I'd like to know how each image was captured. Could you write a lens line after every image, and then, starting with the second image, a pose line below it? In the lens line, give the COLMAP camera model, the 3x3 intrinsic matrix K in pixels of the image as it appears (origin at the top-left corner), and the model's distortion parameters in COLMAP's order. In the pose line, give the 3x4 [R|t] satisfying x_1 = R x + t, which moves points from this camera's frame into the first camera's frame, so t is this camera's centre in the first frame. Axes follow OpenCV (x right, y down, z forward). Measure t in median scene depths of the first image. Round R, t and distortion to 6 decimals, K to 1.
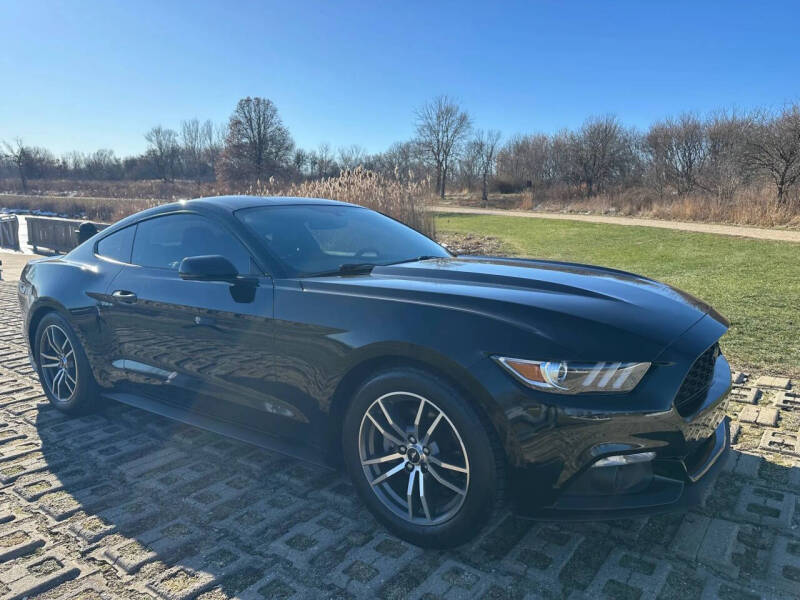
lens RADIAL K [[564.6, 0, 404.1], [0, 564.6, 302.9], [0, 0, 1]] dist [0.047204, -0.055412]
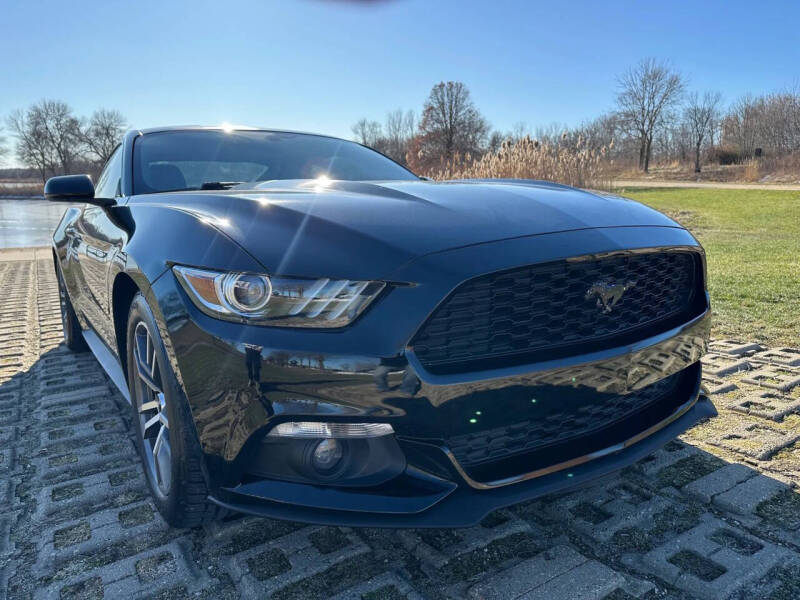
lens RADIAL K [[564.6, 0, 393.8], [0, 564.6, 295.8], [0, 0, 1]] dist [0.047204, -0.055412]
pose [[0.934977, 0.036236, -0.352853, 0.349202], [-0.031075, 0.999311, 0.020280, 0.056280], [0.353345, -0.007996, 0.935459, 0.226384]]
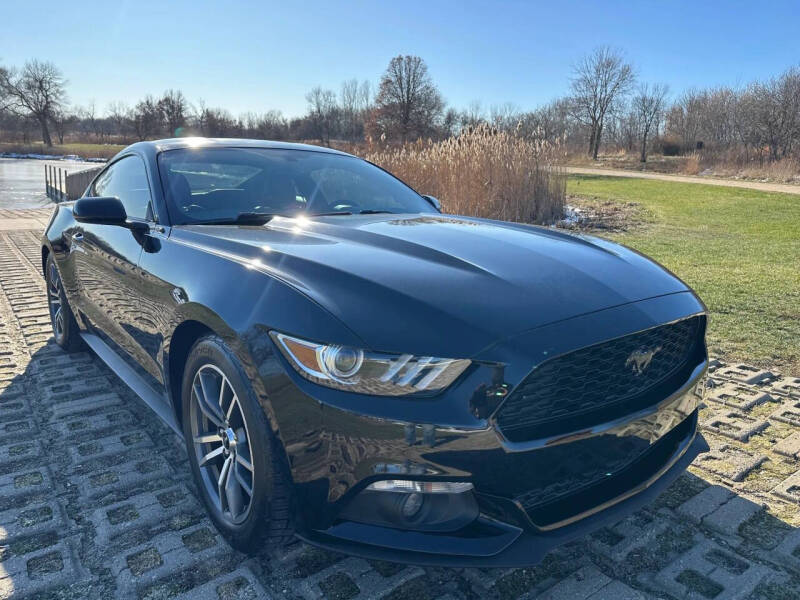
lens RADIAL K [[564.6, 0, 396.6], [0, 564.6, 302.4], [0, 0, 1]] dist [0.047204, -0.055412]
pose [[0.962516, 0.081208, -0.258781, 0.275204], [-0.064486, 0.995283, 0.072479, -0.007387], [0.263446, -0.053075, 0.963213, 0.154443]]
